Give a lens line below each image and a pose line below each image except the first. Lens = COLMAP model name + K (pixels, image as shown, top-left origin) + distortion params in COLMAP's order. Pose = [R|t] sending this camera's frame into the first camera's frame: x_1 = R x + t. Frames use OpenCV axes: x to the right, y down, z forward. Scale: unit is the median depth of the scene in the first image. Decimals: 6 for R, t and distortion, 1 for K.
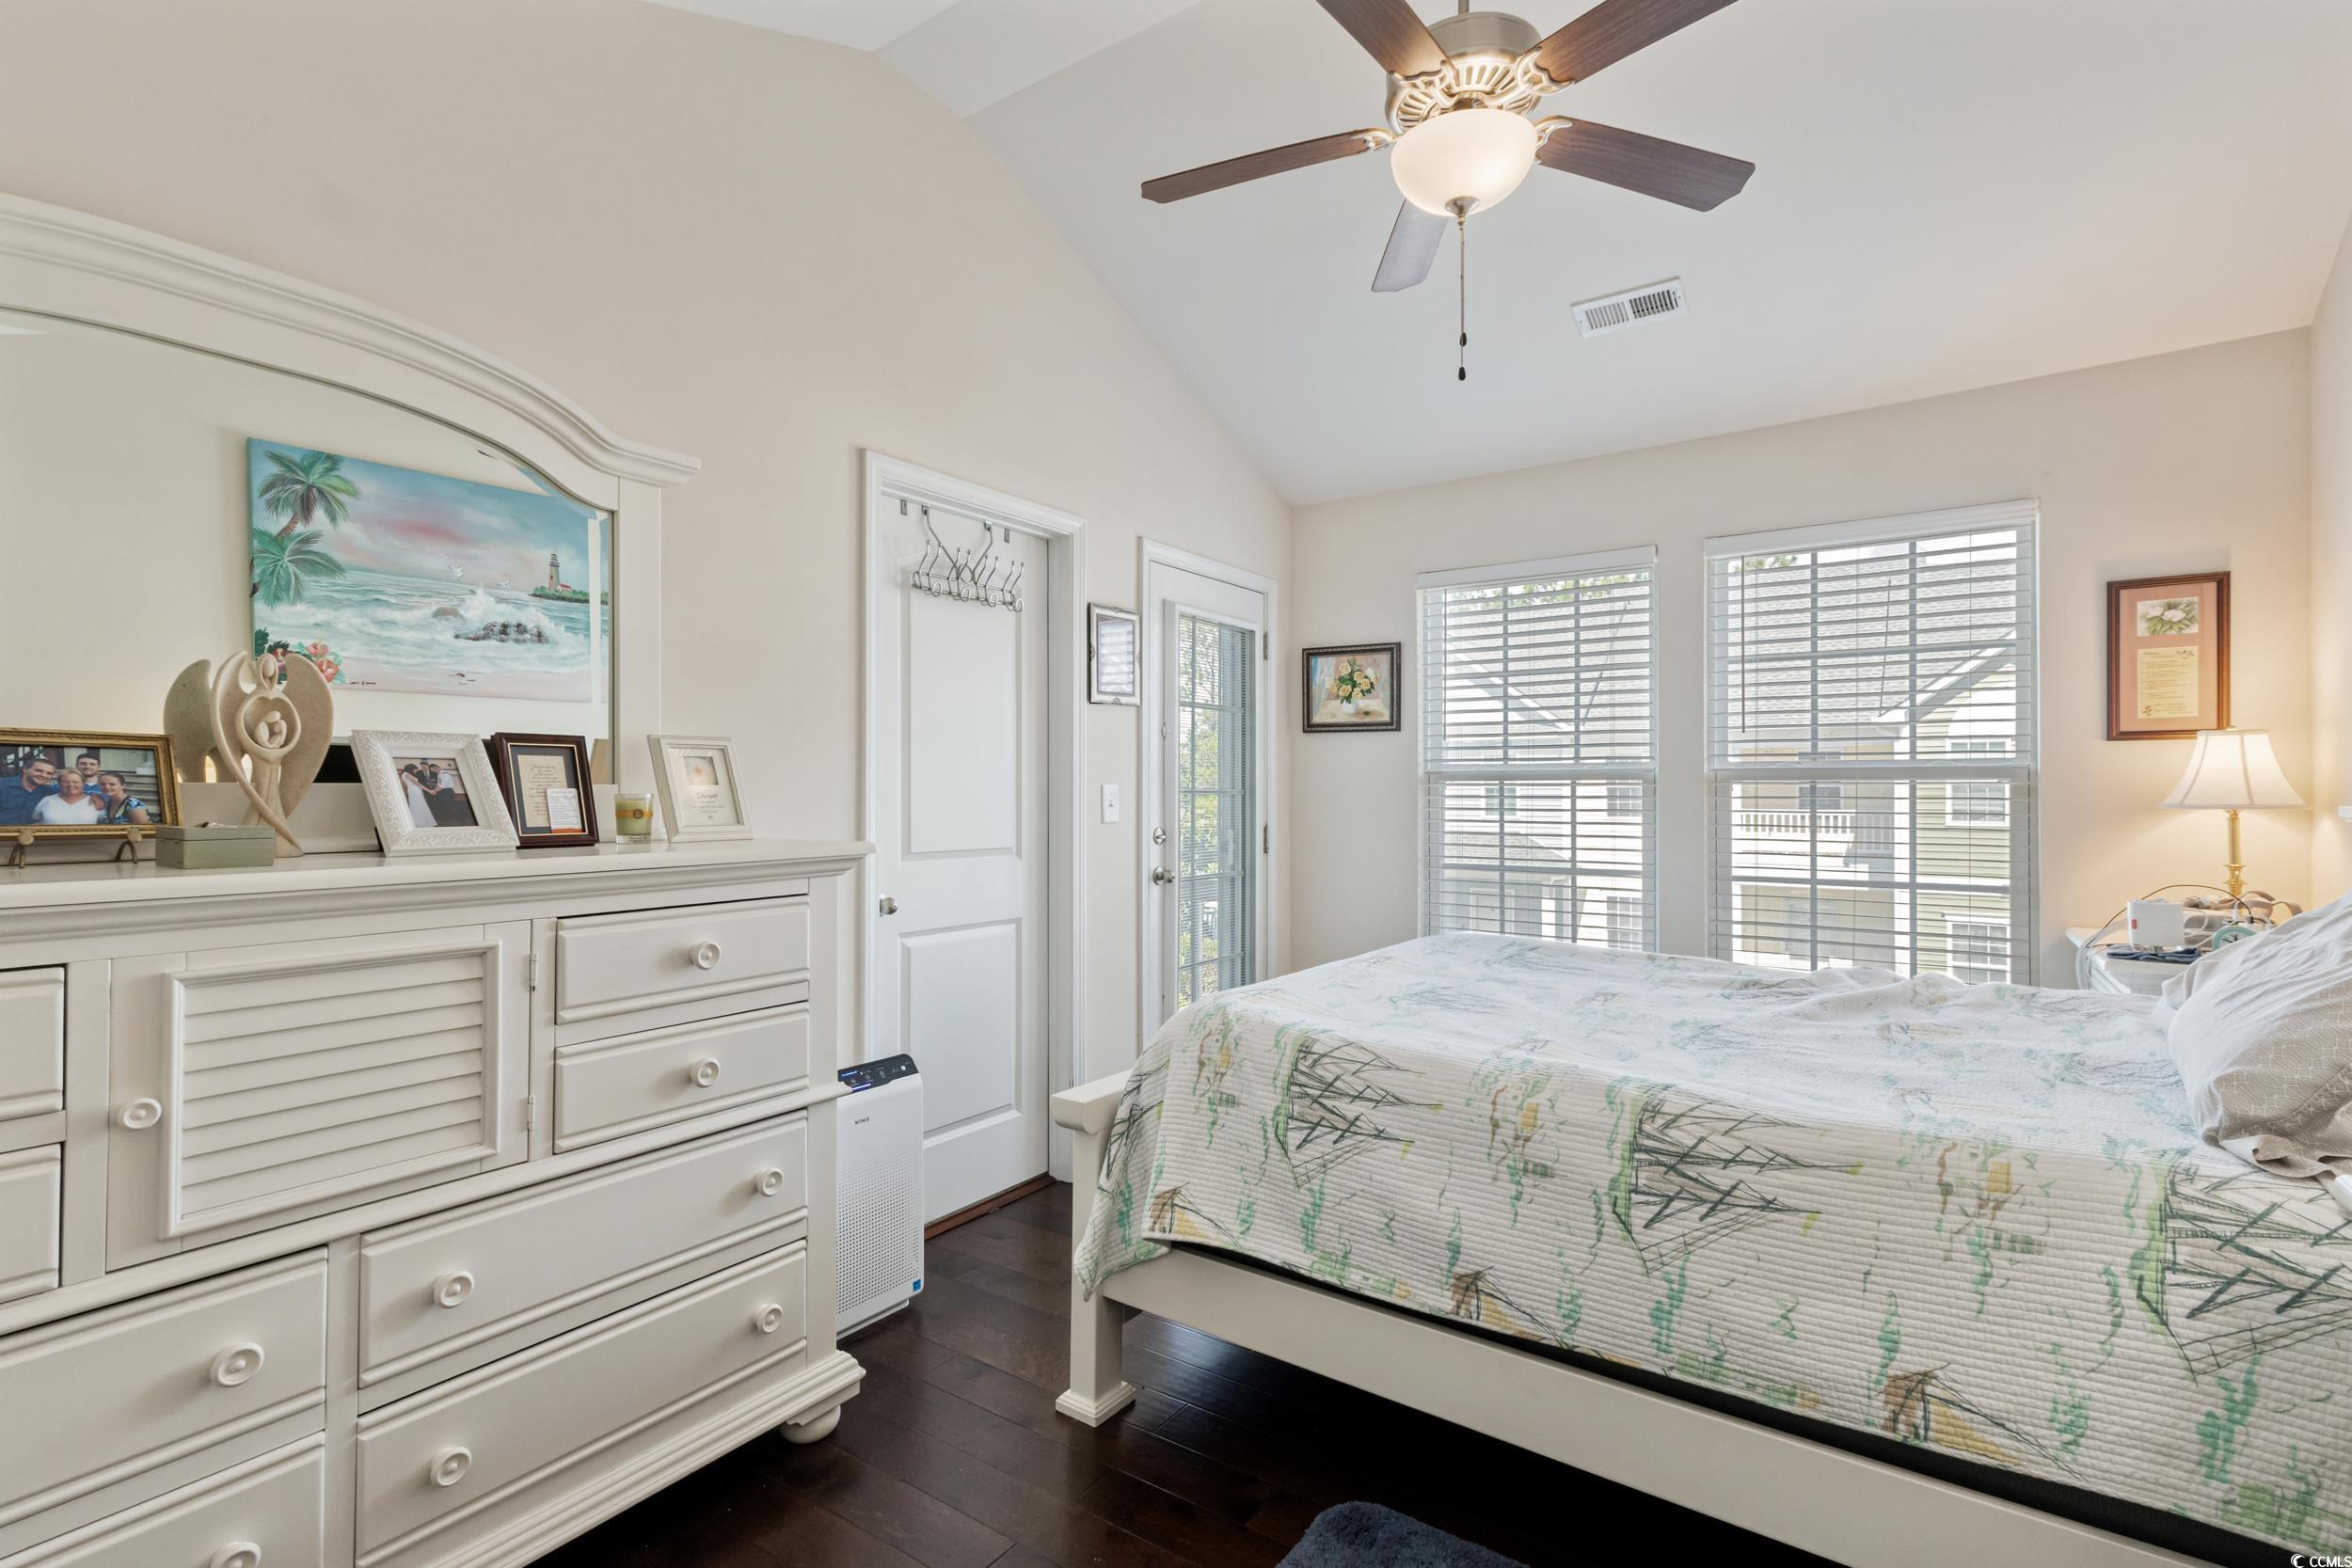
lens RADIAL K [[1103.8, 0, 1151.9], [0, 1103.8, 793.7], [0, 0, 1]] dist [0.010875, 0.001295]
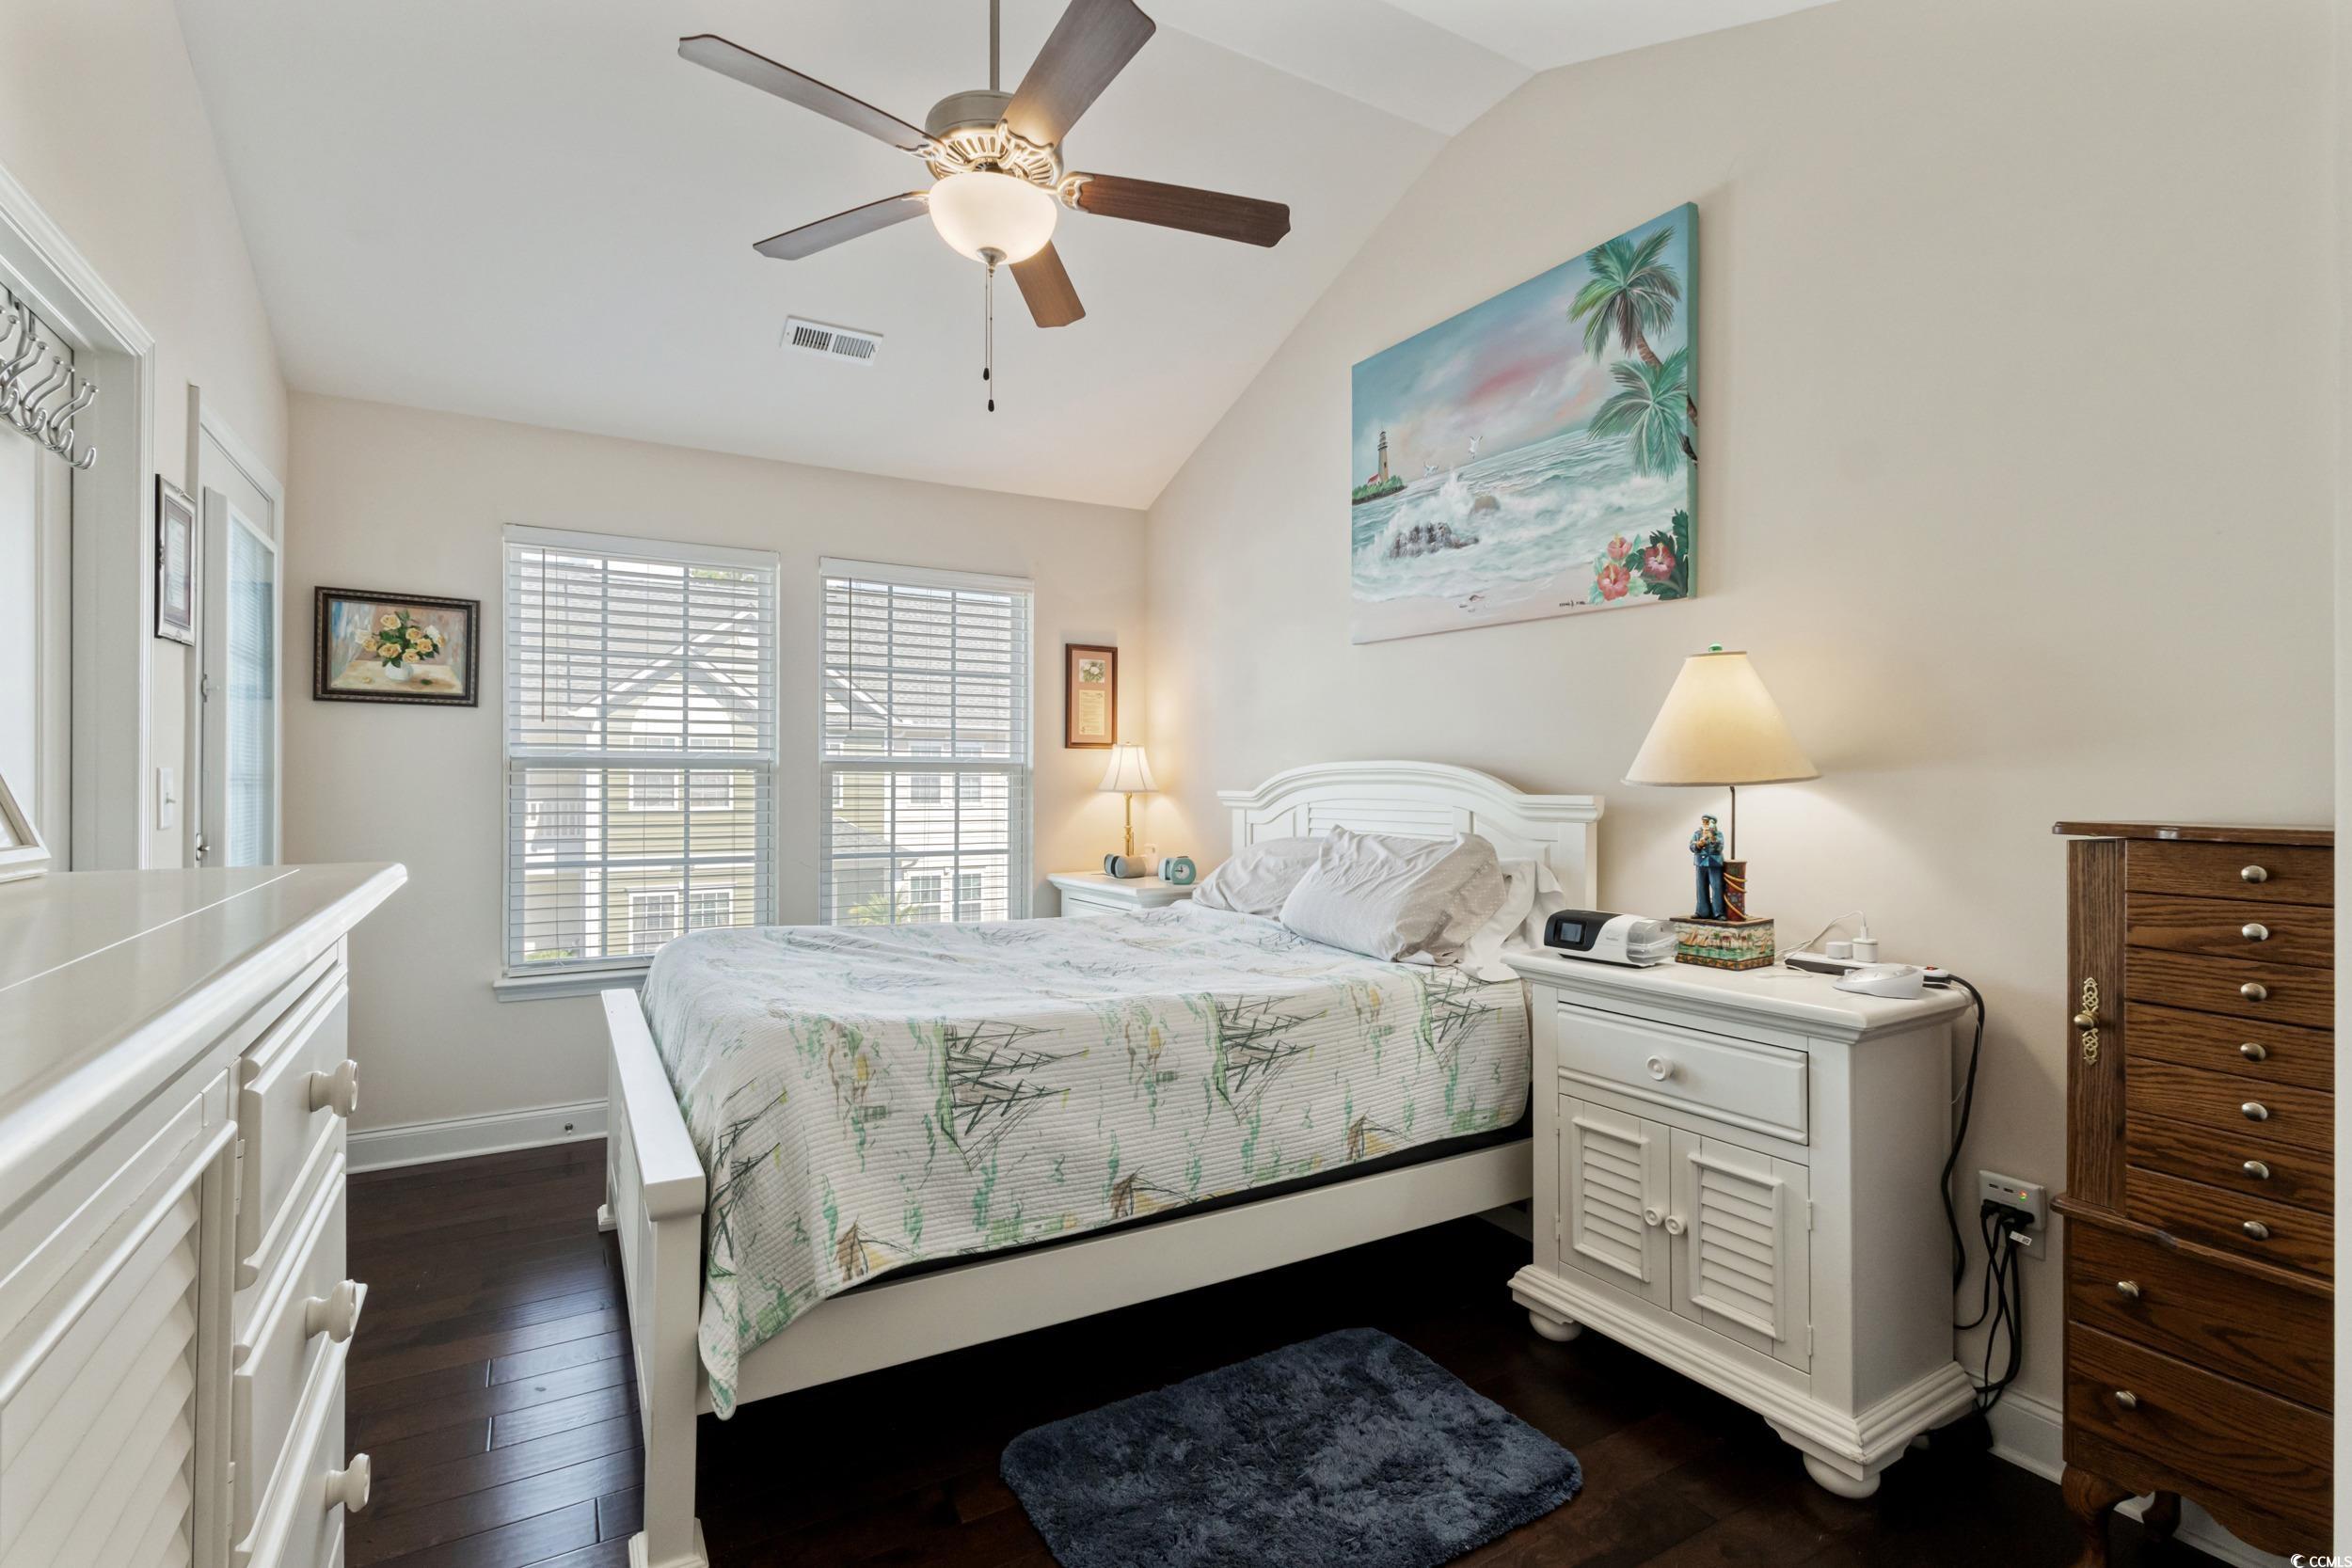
lens RADIAL K [[1071.0, 0, 1173.4], [0, 1071.0, 793.2], [0, 0, 1]] dist [-0.026638, 0.000477]
pose [[0.407081, -0.007263, 0.913363, -0.542649], [-0.002241, 0.999957, 0.008950, 0.001107], [-0.913389, -0.005691, 0.407048, 0.347246]]
